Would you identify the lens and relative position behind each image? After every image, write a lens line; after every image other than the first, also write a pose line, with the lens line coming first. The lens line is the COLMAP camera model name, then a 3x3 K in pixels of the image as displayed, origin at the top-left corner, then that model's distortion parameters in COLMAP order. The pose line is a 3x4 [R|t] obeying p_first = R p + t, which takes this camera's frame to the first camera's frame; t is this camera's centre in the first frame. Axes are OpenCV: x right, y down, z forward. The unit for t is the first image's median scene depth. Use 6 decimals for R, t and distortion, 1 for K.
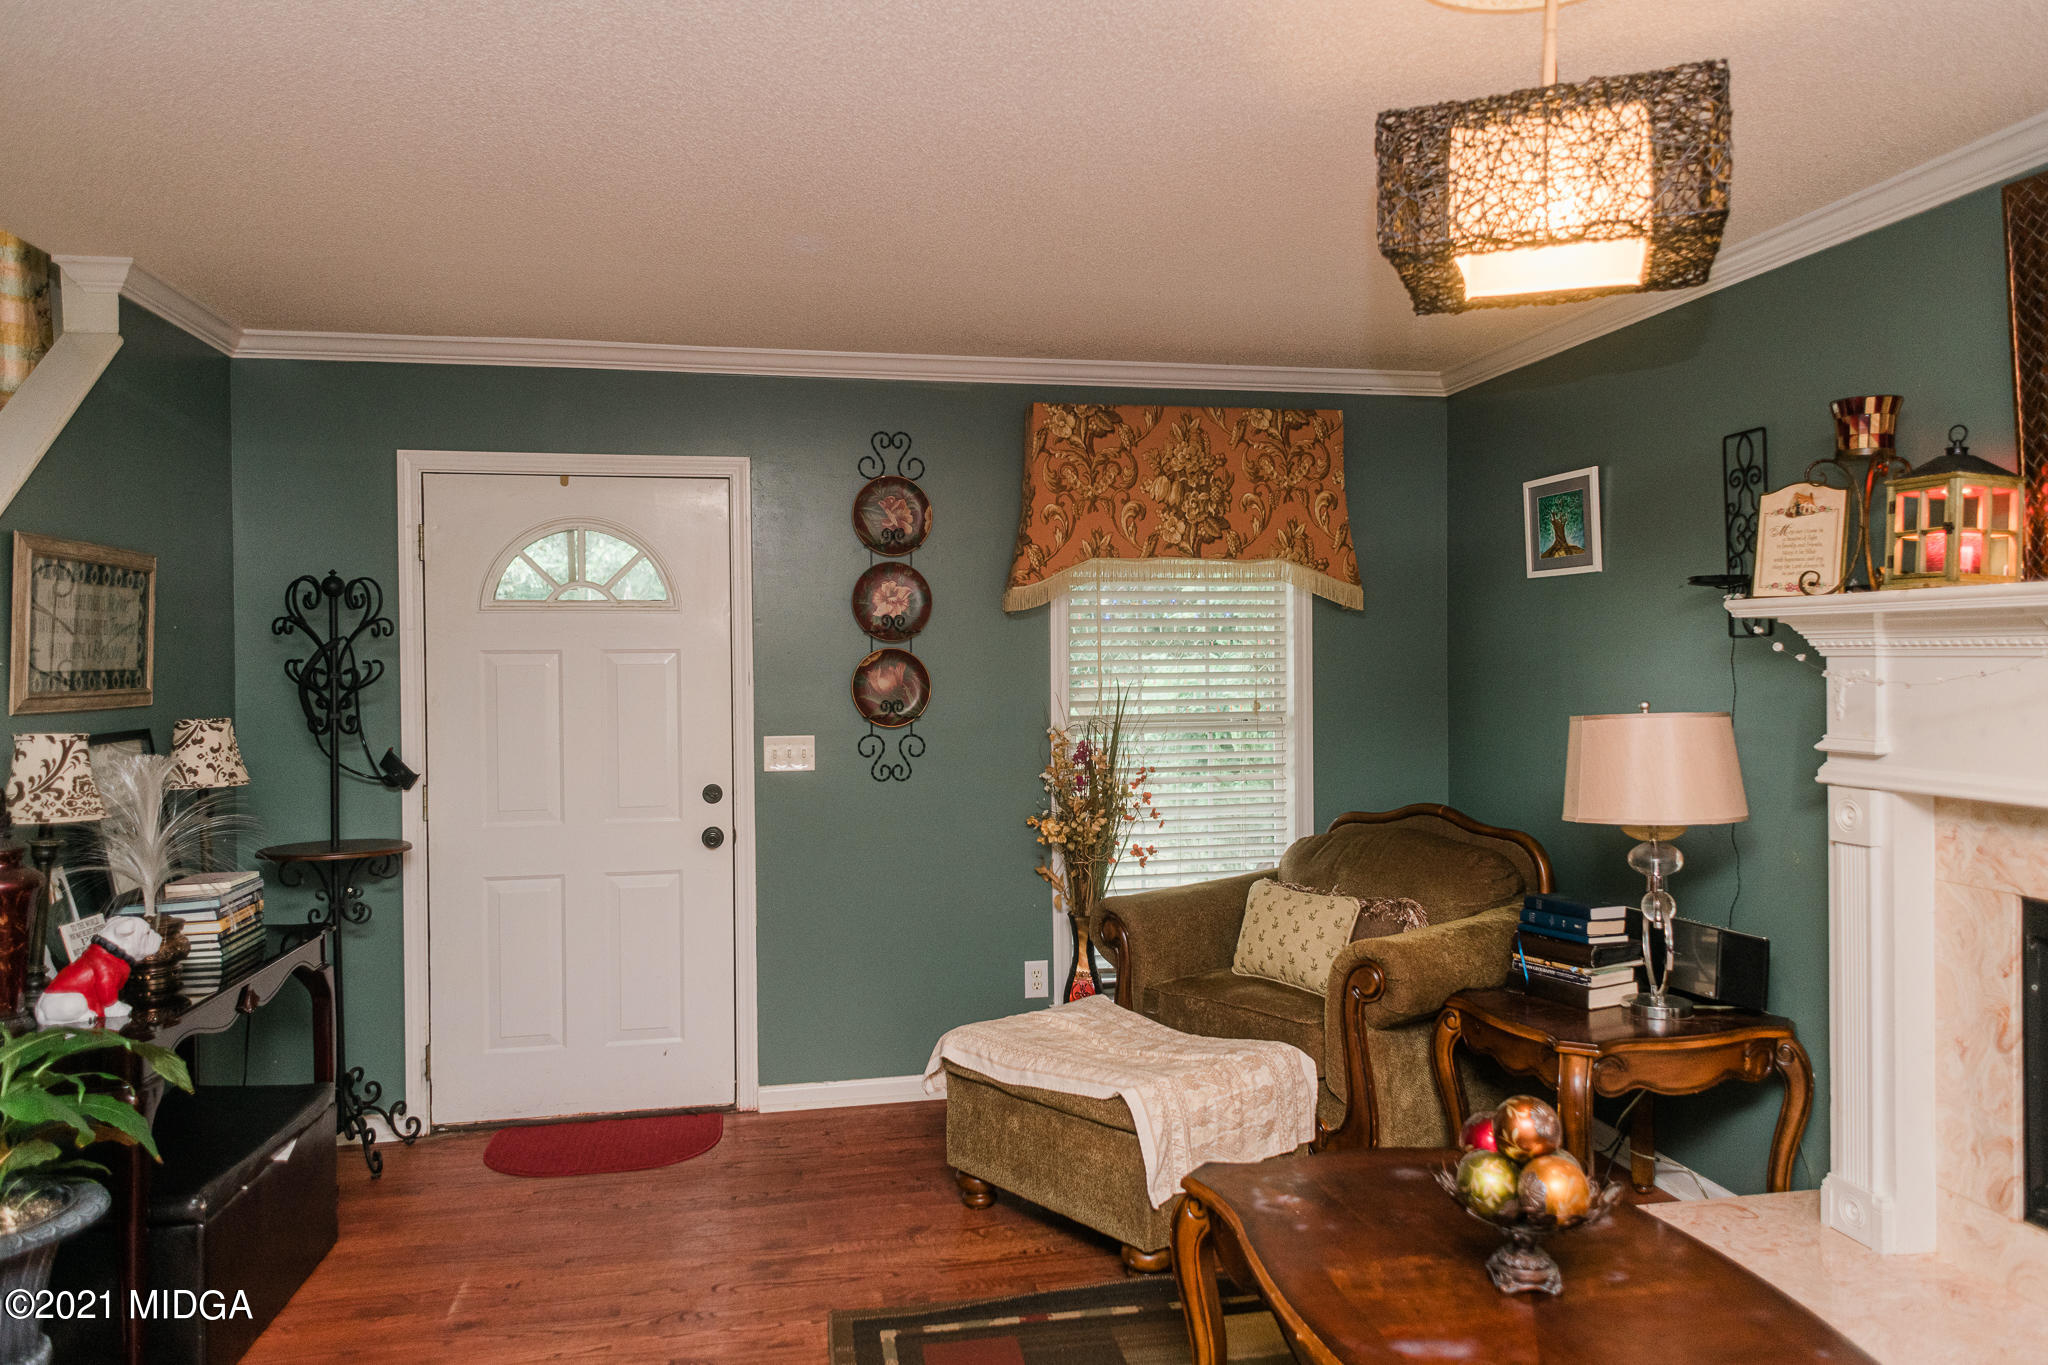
lens RADIAL K [[1385.8, 0, 1014.1], [0, 1385.8, 672.1], [0, 0, 1]] dist [0.033142, -0.032009]
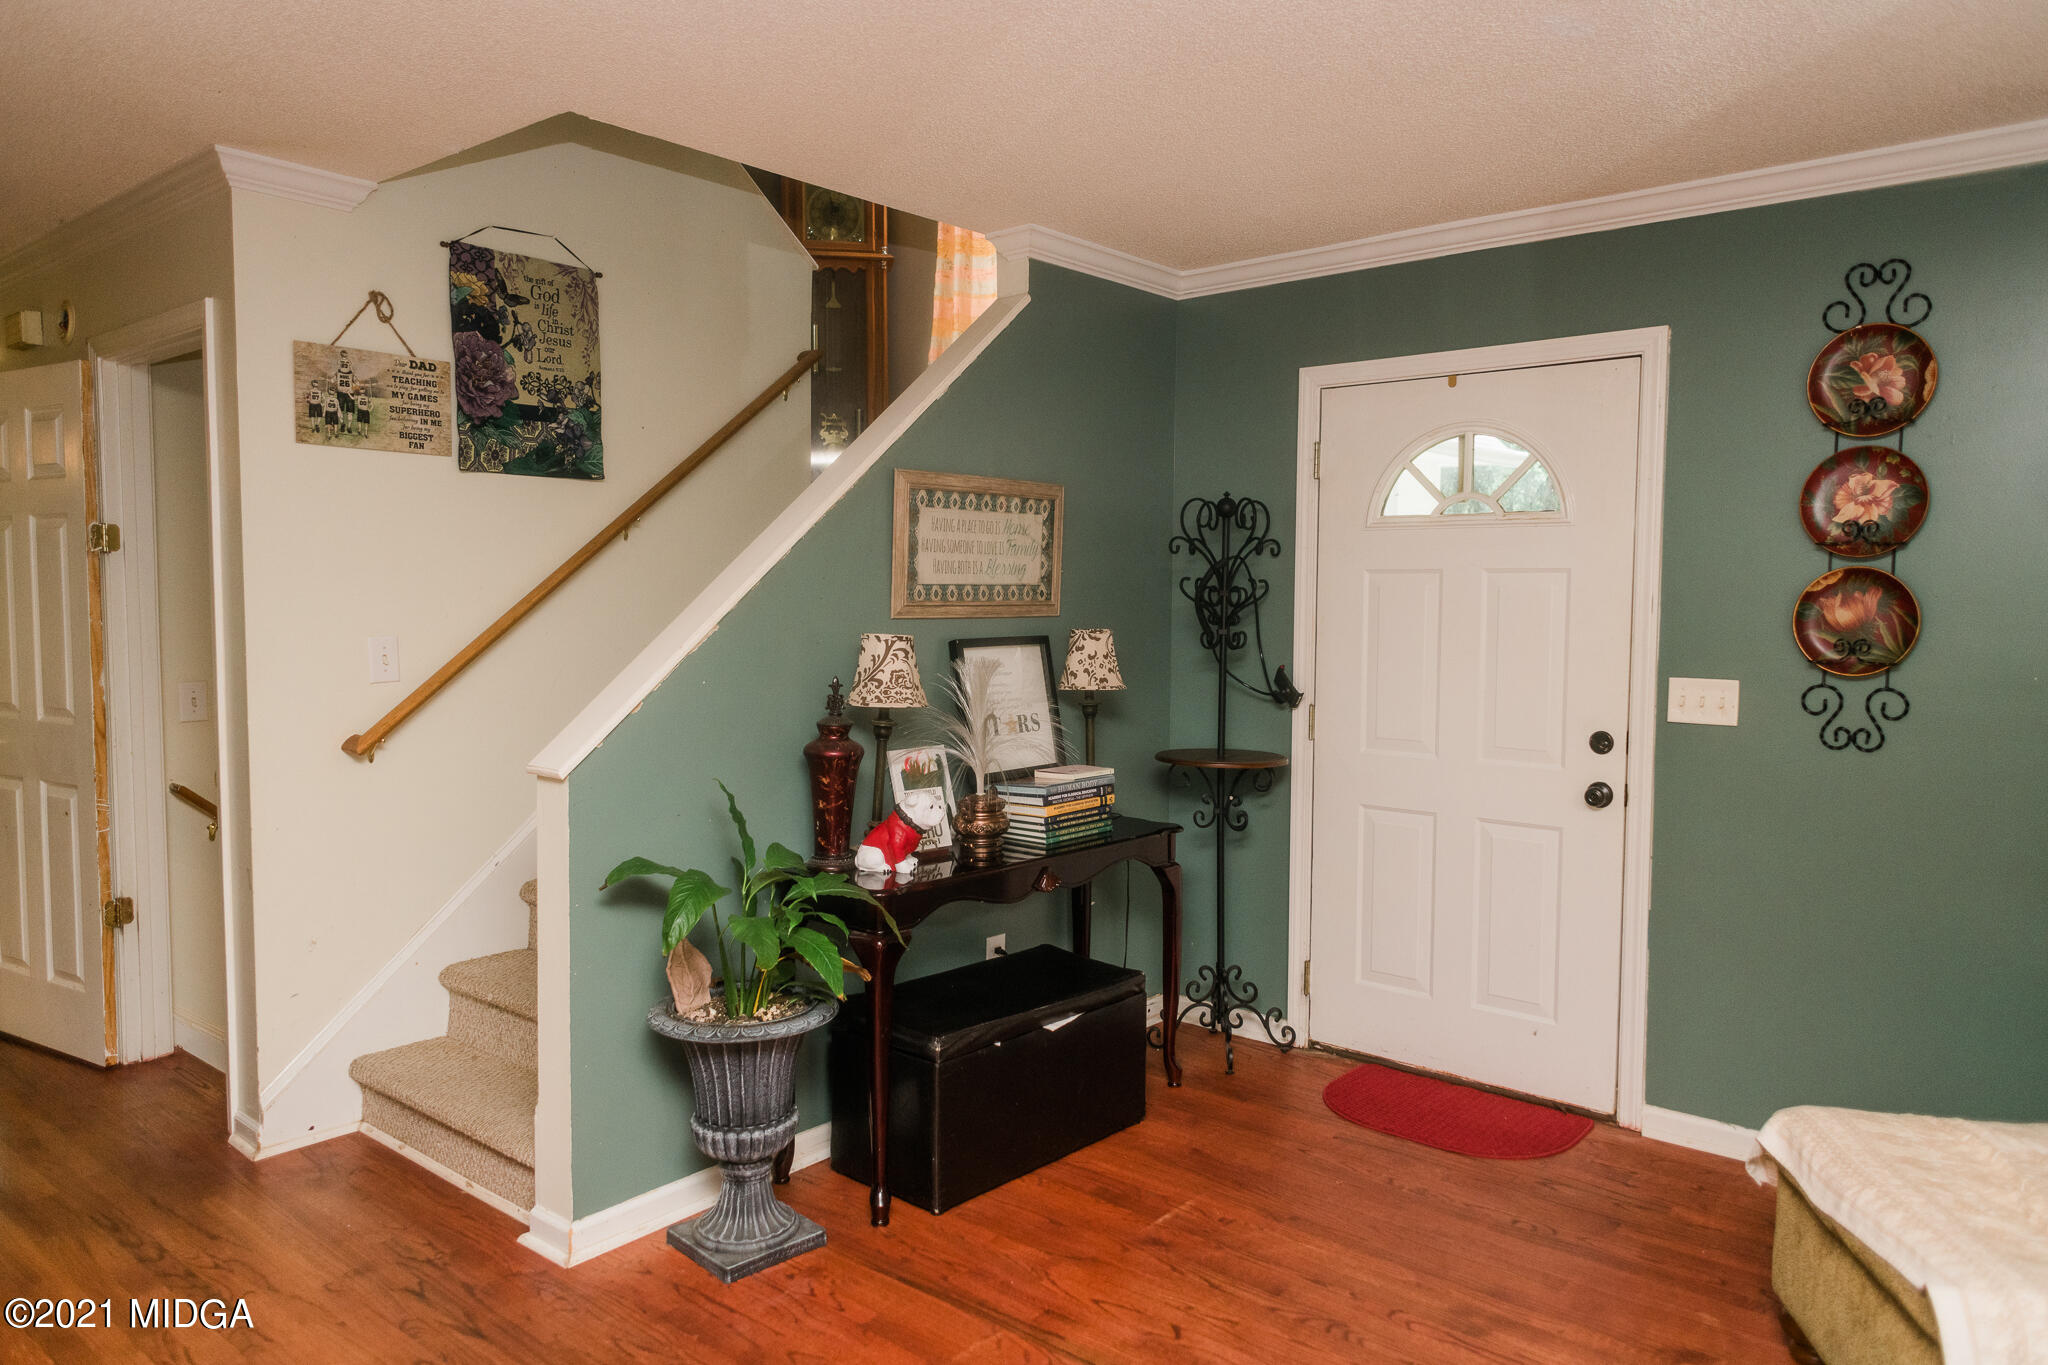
lens RADIAL K [[1354.1, 0, 1024.9], [0, 1354.1, 670.0], [0, 0, 1]] dist [0.031712, -0.002205]
pose [[0.637698, 0.058891, -0.768032, 0.203404], [-0.018114, 0.997944, 0.061480, 0.000290], [0.770073, -0.025293, 0.637454, 0.231891]]
